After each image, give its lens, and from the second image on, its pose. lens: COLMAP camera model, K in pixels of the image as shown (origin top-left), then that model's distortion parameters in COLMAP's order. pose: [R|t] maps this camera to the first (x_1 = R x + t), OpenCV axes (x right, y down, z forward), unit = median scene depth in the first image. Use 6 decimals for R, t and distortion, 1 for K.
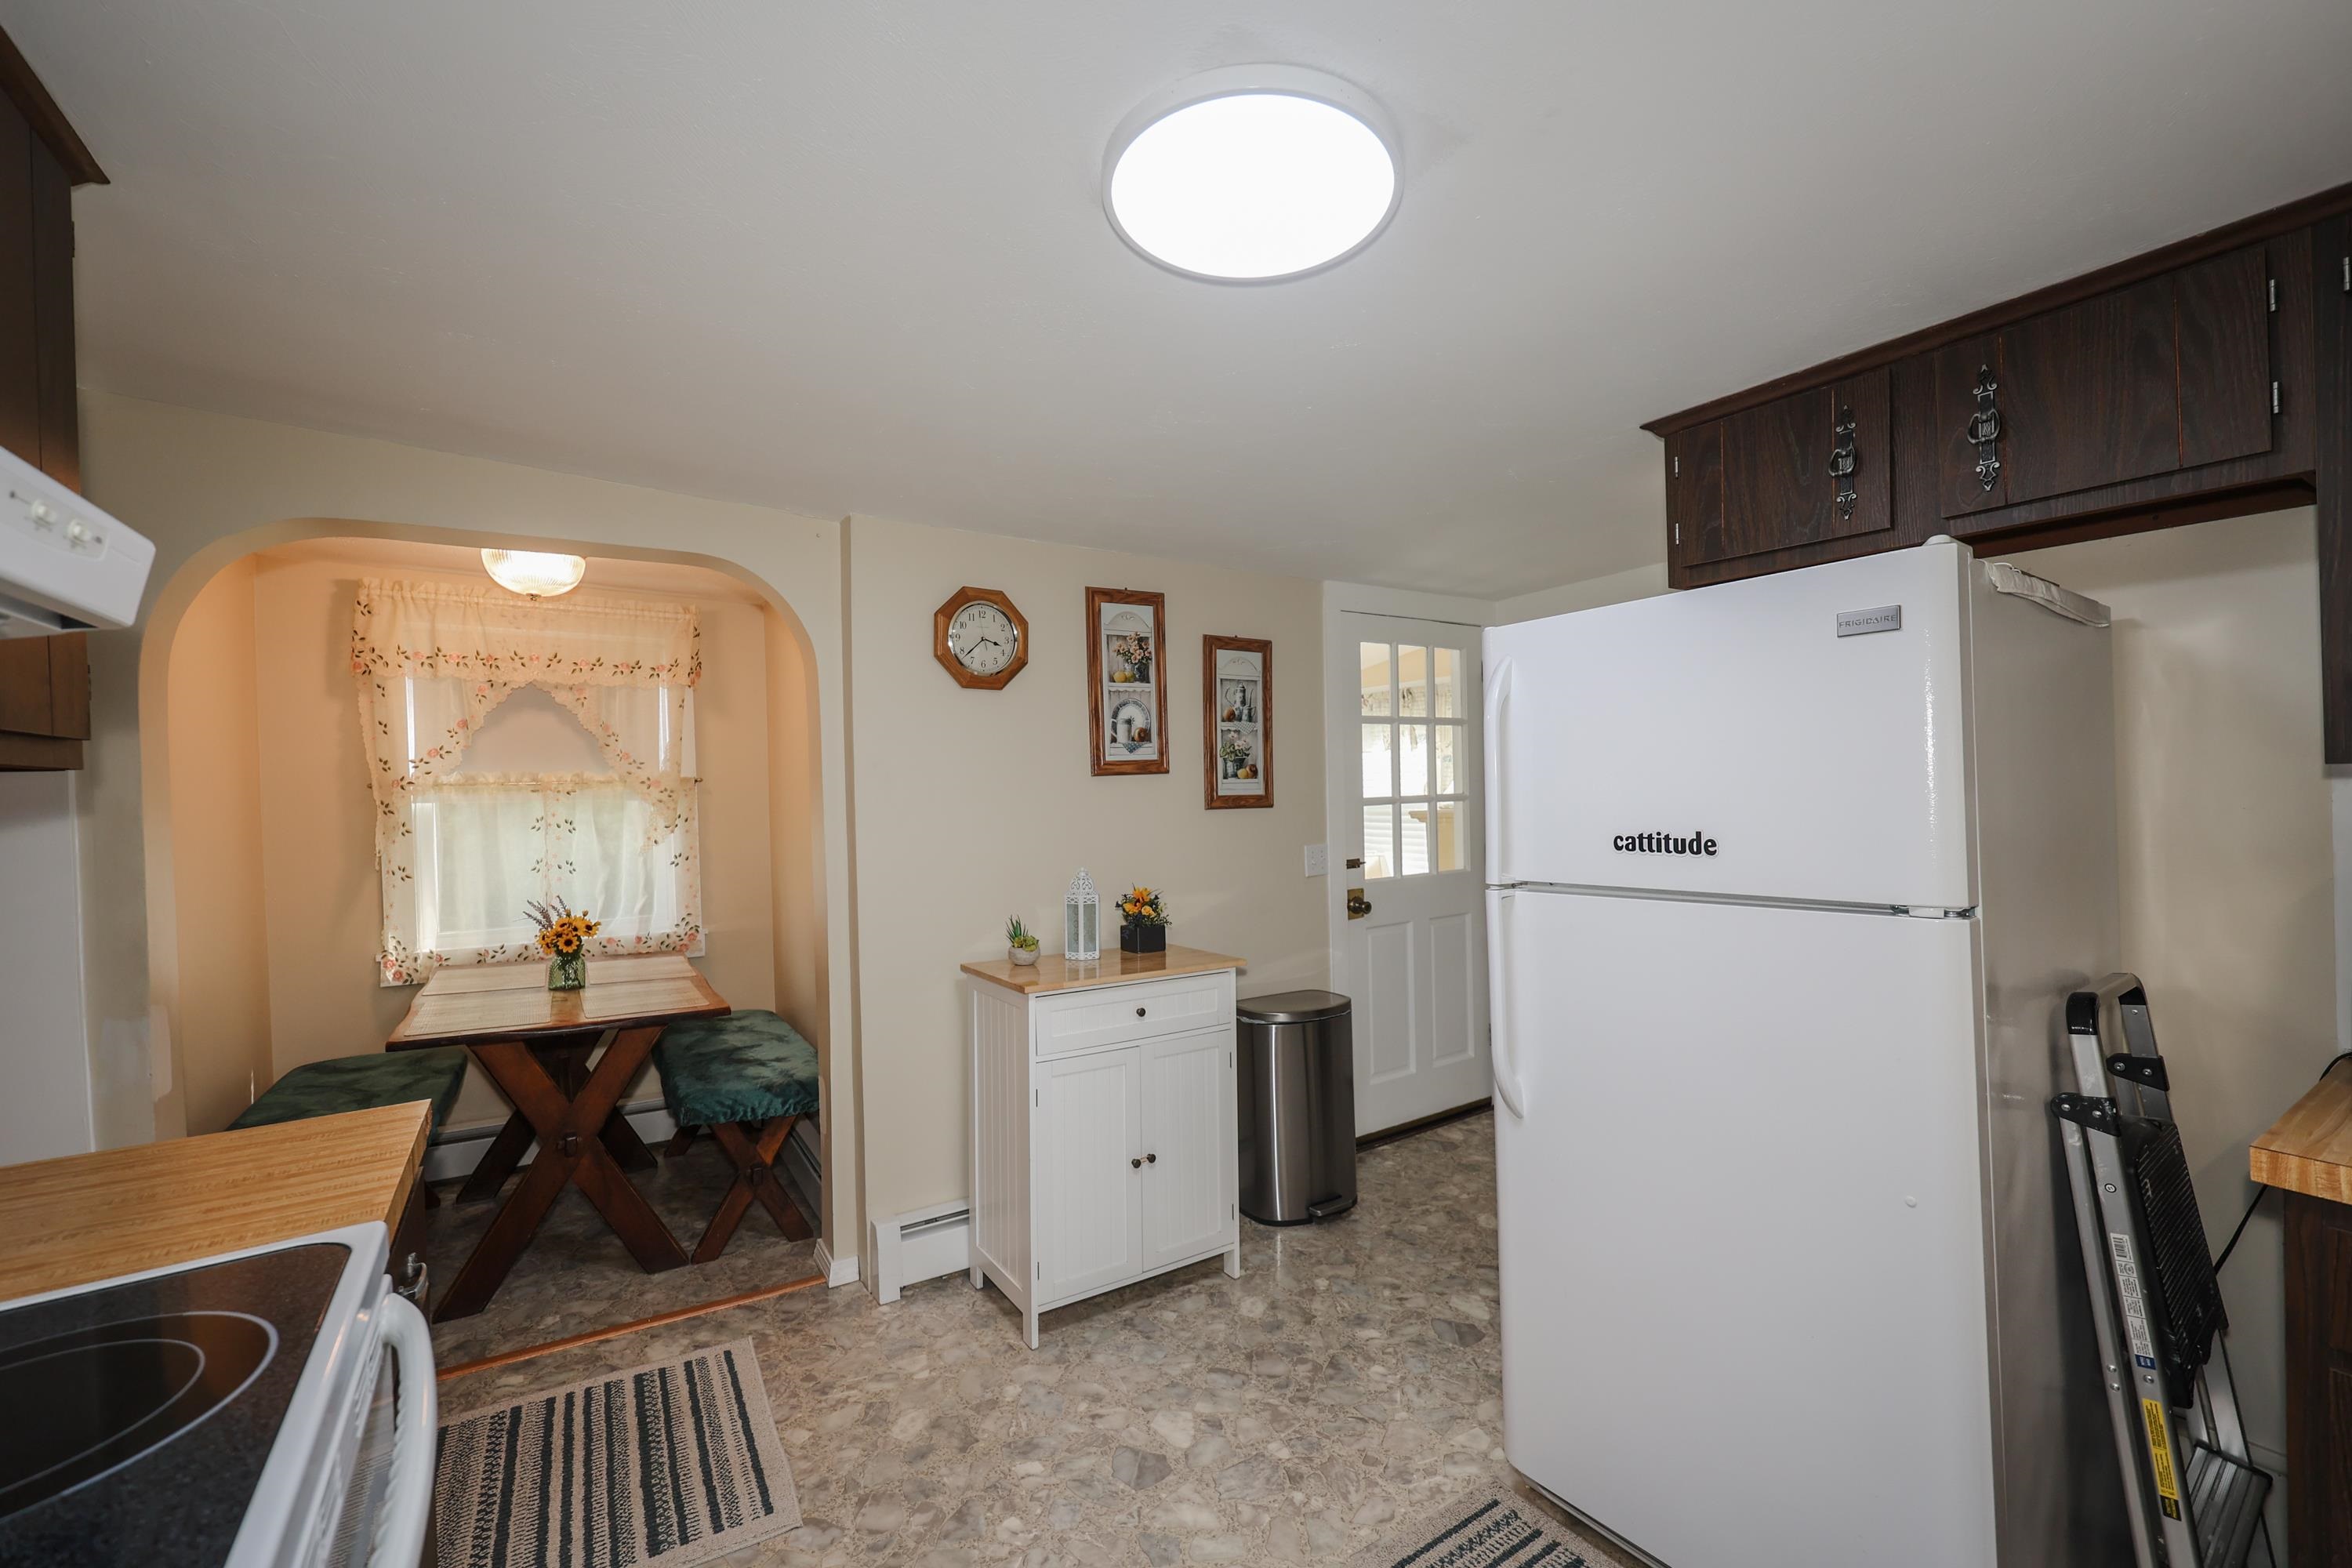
lens RADIAL K [[966.8, 0, 1138.9], [0, 966.8, 779.3], [0, 0, 1]] dist [0.000972, 0.000498]
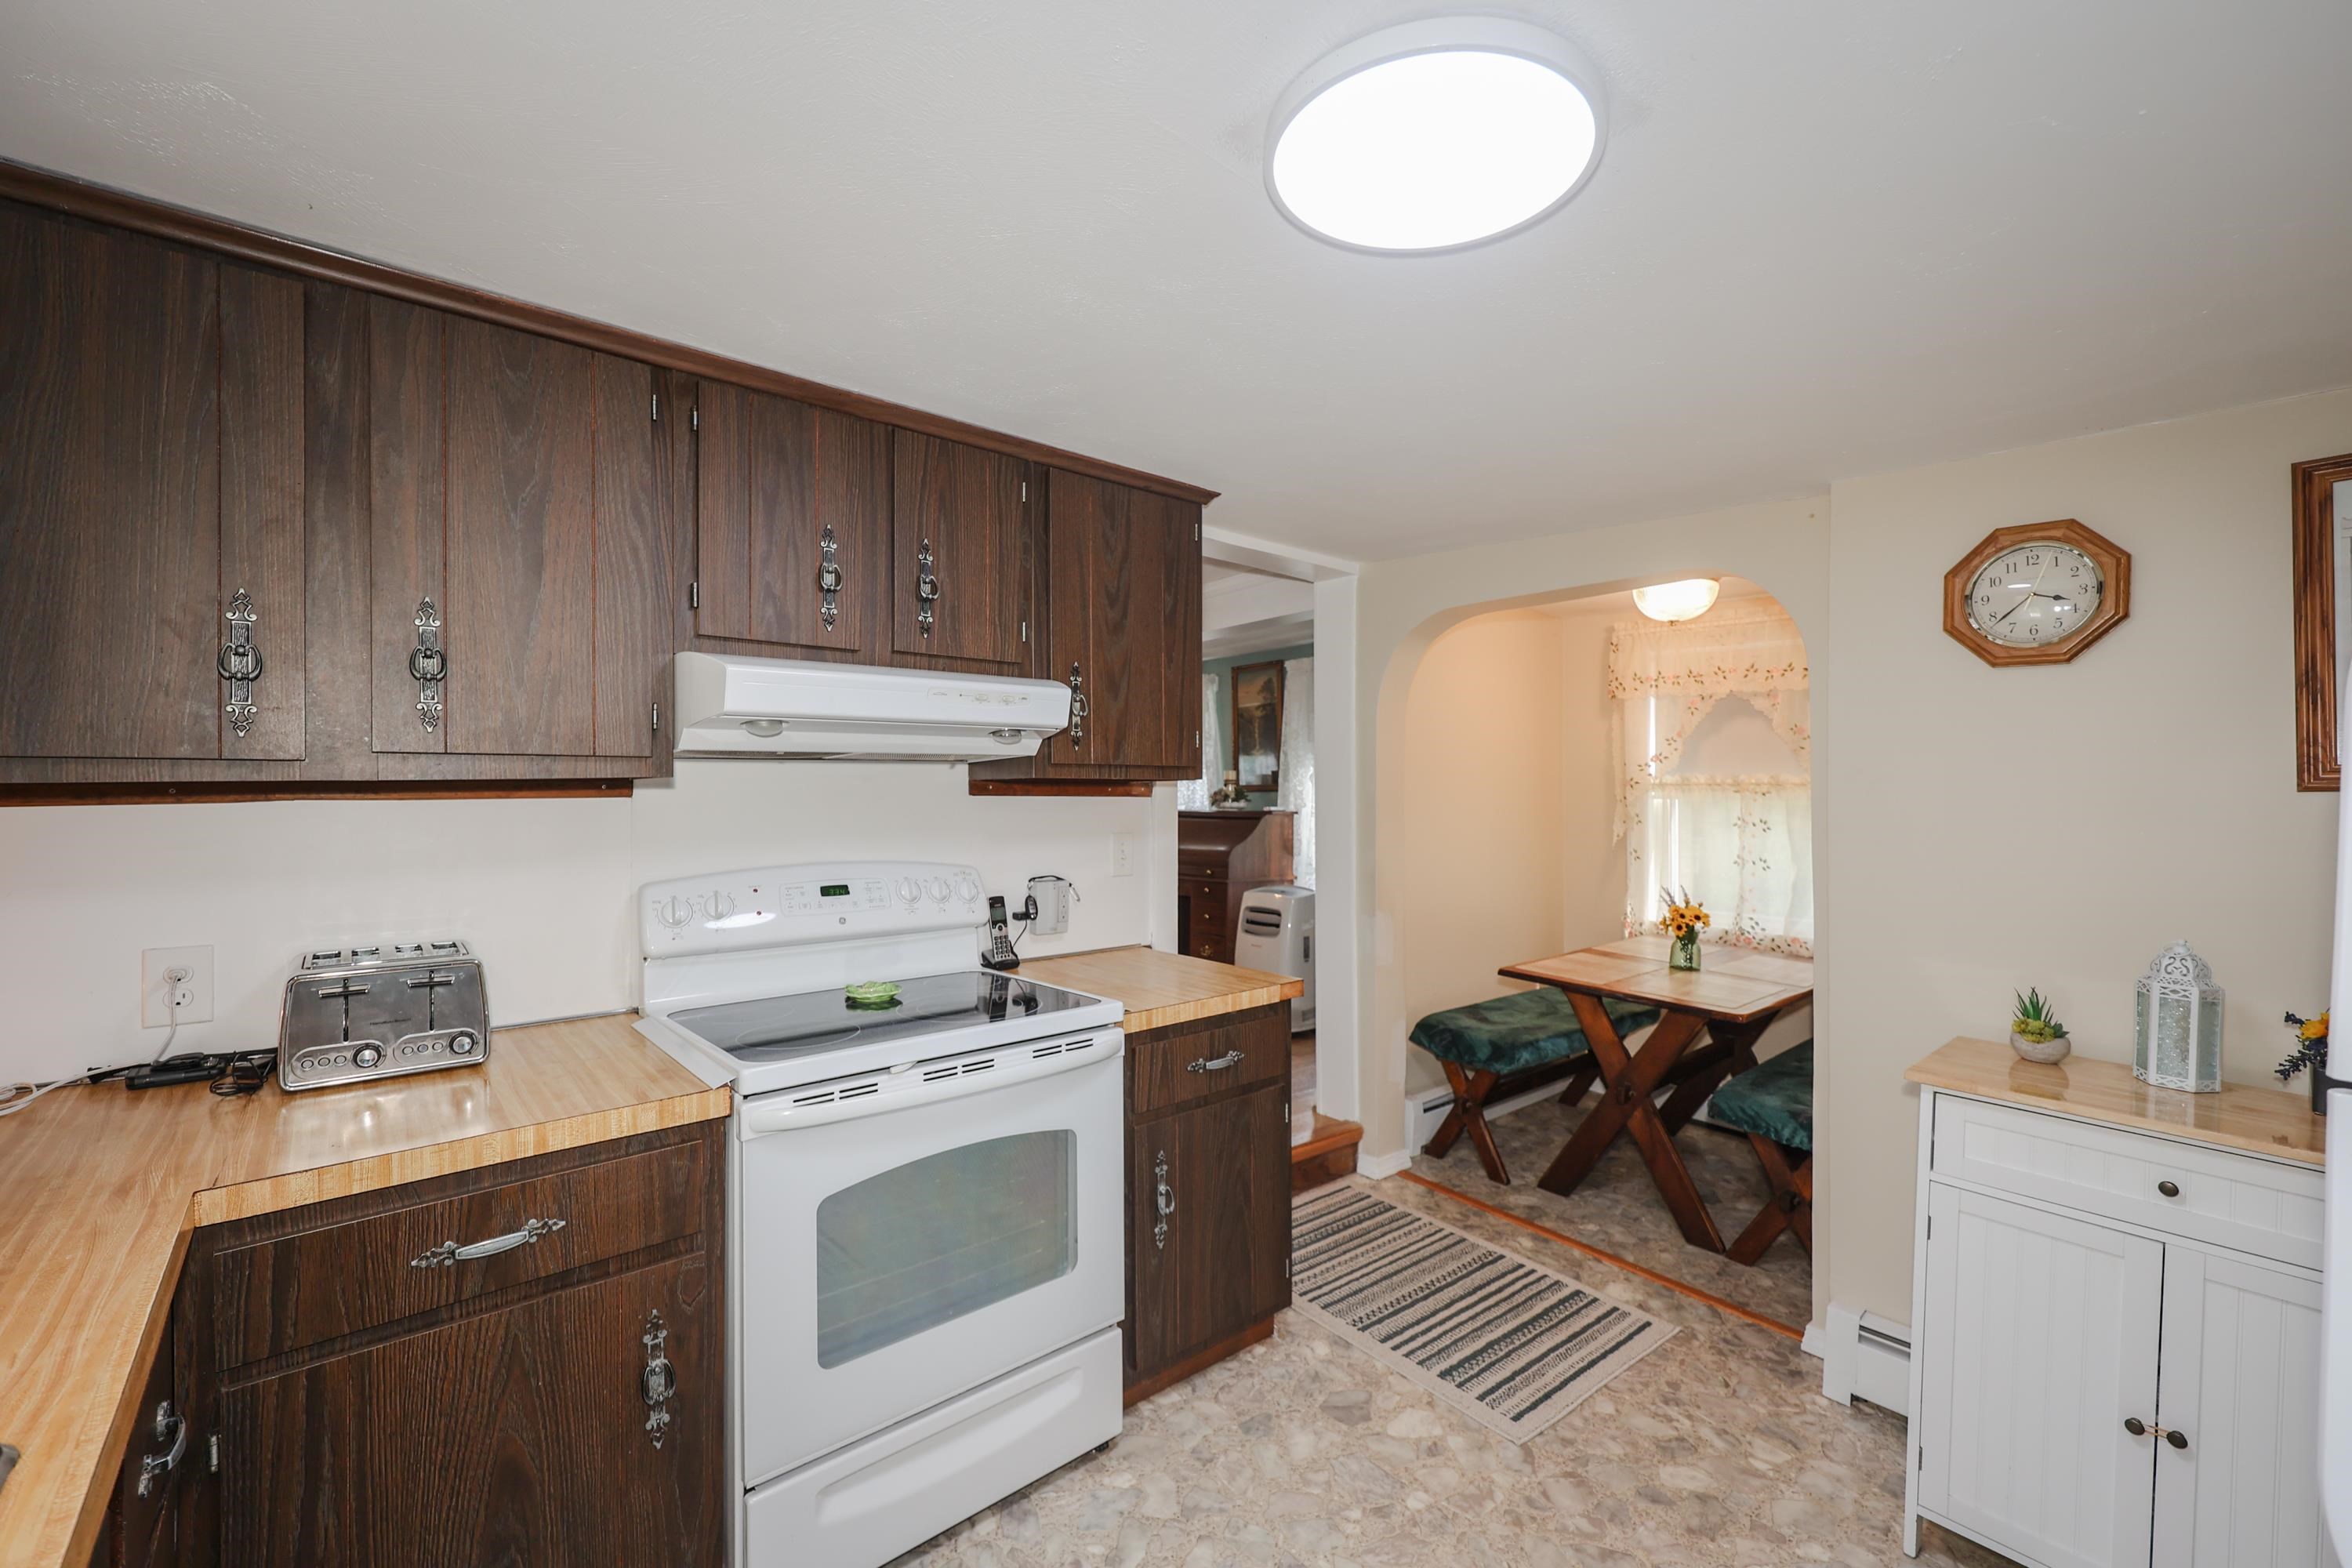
lens RADIAL K [[966.8, 0, 1221.8], [0, 966.8, 797.7], [0, 0, 1]] dist [0.000972, 0.000498]
pose [[0.180757, 0.032133, -0.983003, 0.517576], [-0.007747, 0.999482, 0.031247, -0.016198], [0.983497, 0.001967, 0.180912, 0.342740]]
